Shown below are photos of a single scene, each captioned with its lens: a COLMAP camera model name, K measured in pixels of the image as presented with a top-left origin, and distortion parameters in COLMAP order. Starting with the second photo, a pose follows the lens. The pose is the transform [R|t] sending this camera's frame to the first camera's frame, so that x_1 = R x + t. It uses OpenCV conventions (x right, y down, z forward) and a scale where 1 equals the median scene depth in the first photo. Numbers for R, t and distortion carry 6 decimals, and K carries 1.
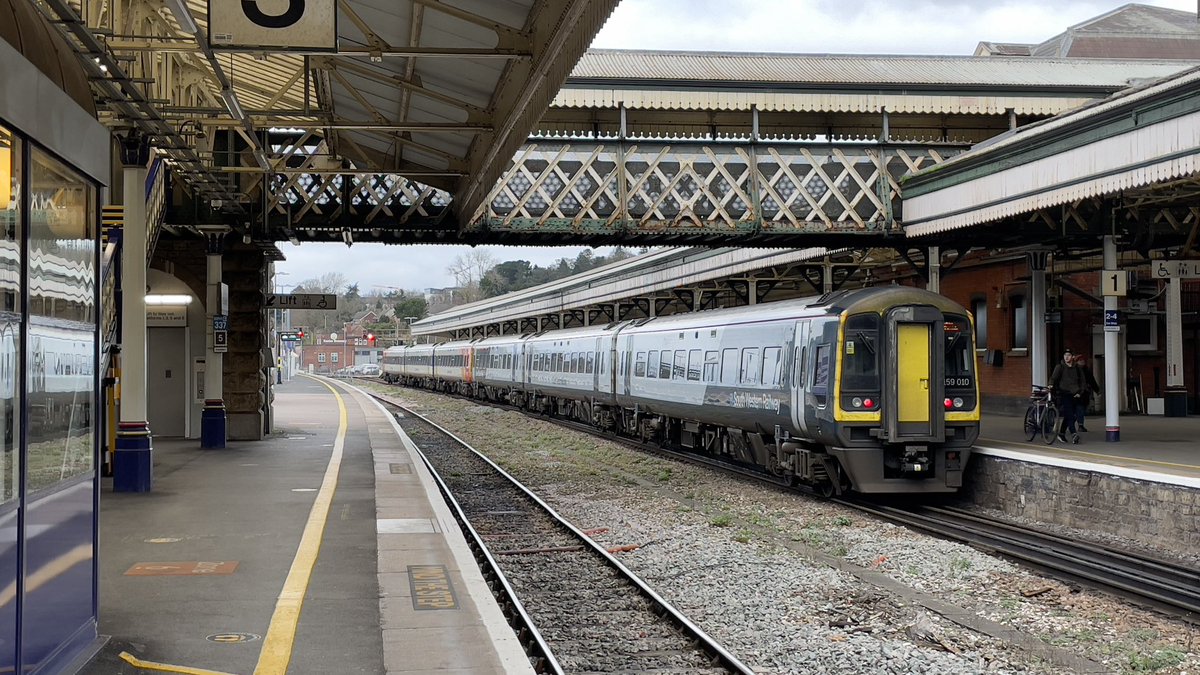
lens RADIAL K [[2405.2, 0, 600.0], [0, 2405.2, 337.5], [0, 0, 1]] dist [0.079078, 0.108768]
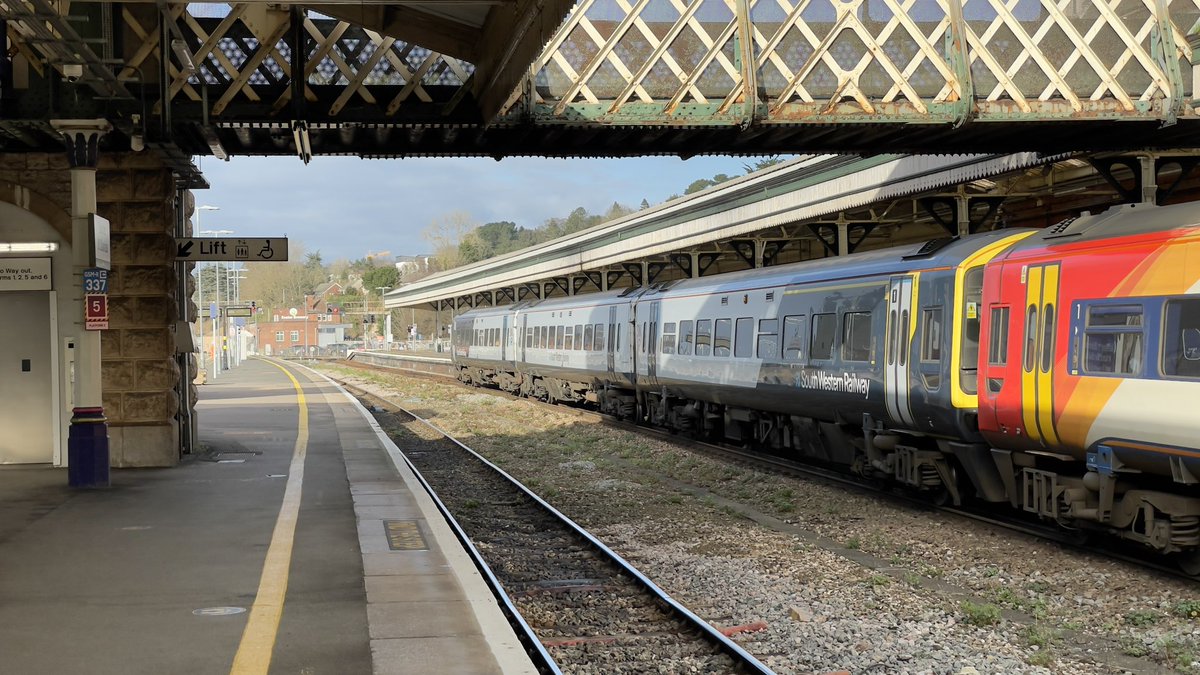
lens RADIAL K [[1608.6, 0, 476.1], [0, 1608.6, 341.1], [0, 0, 1]] dist [0.093945, 0.005203]
pose [[0.999827, -0.018246, -0.003748, -0.058543], [0.018292, 0.999753, 0.012658, 0.005409], [0.003516, -0.012724, 0.999913, 0.574472]]
